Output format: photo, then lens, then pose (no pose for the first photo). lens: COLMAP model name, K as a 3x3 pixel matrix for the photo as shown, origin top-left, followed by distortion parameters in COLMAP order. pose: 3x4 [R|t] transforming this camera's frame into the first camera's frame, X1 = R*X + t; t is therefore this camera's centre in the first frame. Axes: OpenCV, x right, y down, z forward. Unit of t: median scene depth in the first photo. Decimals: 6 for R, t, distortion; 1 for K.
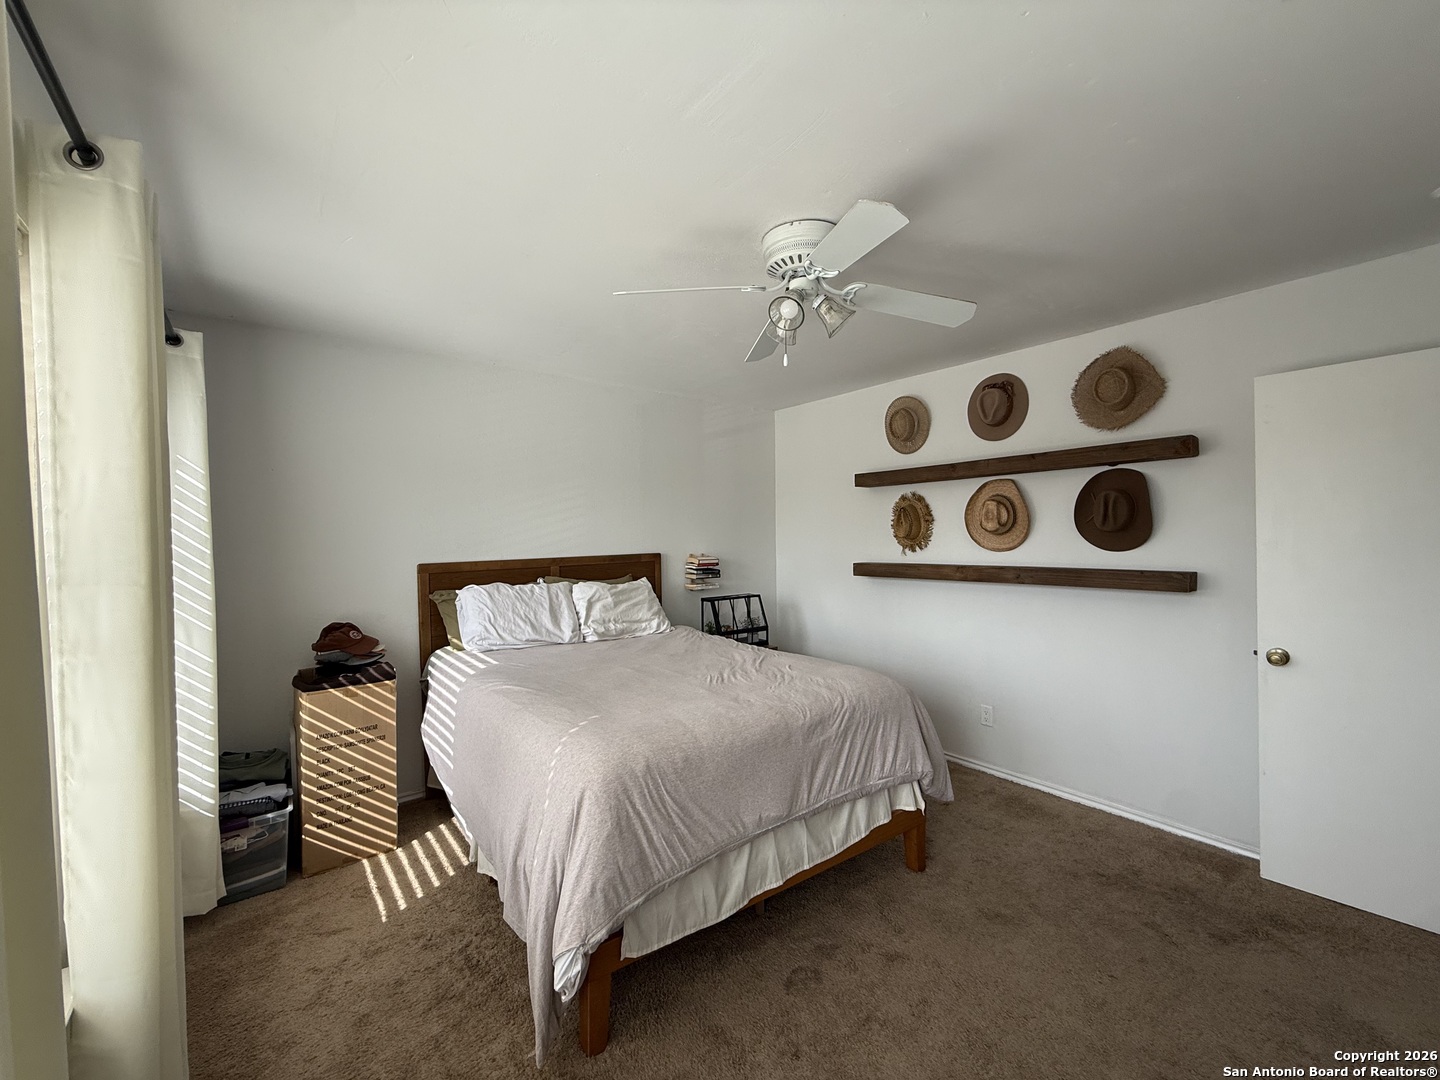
lens RADIAL K [[572.8, 0, 718.2], [0, 572.8, 542.7], [0, 0, 1]] dist [-0.001241, -0.000878]
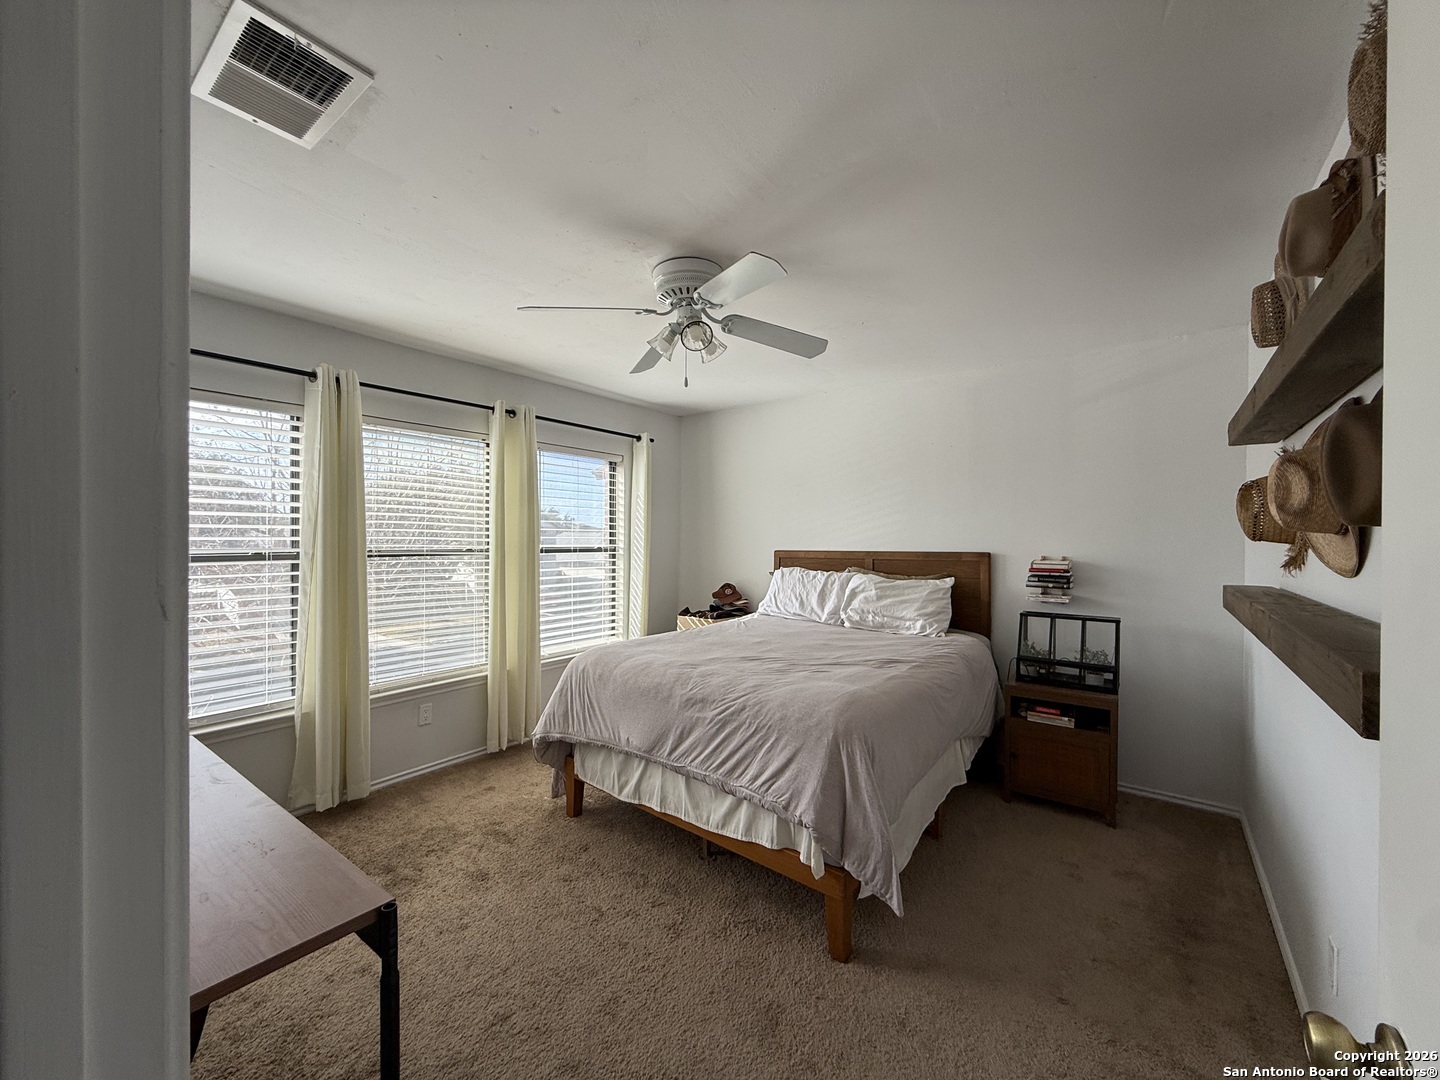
lens RADIAL K [[572.8, 0, 717.9], [0, 572.8, 537.1], [0, 0, 1]] dist [-0.001241, -0.000878]
pose [[0.259275, 0.015958, -0.965672, 0.804106], [-0.018379, 0.999764, 0.011587, -0.010369], [0.965629, 0.014743, 0.259507, 0.475862]]
